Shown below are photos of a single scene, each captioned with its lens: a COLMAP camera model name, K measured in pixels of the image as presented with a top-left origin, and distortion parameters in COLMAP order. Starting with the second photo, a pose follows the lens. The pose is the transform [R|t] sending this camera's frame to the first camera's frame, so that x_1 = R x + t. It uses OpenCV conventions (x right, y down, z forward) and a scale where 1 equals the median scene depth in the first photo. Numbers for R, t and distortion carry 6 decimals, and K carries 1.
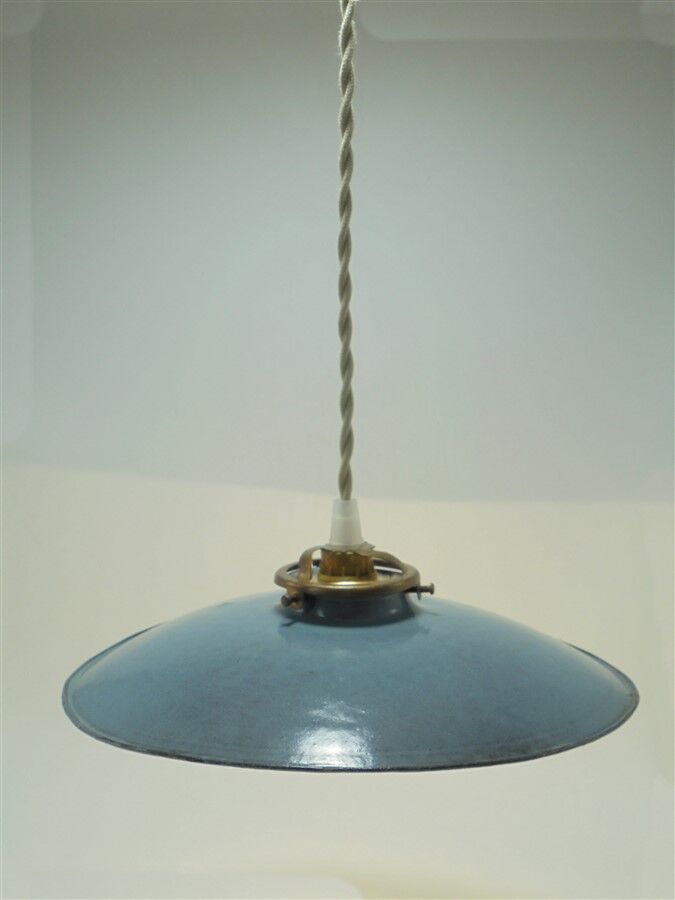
lens RADIAL K [[1129.5, 0, 340.9], [0, 1129.5, 450.3], [0, 0, 1]] dist [-0.011917, 0.000000]
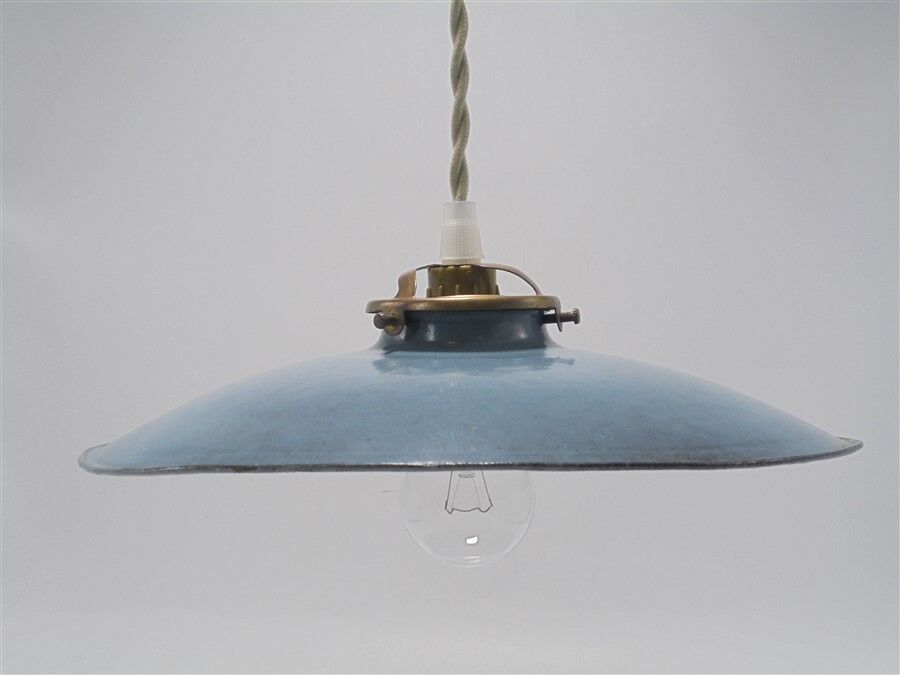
lens RADIAL K [[1277.9, 0, 453.0], [0, 1277.9, 339.1], [0, 0, 1]] dist [-0.008162, 0.000000]
pose [[0.999807, -0.011551, -0.015888, 0.012579], [0.010174, 0.996400, -0.084159, 0.217114], [0.016803, 0.083981, 0.996326, 0.162228]]
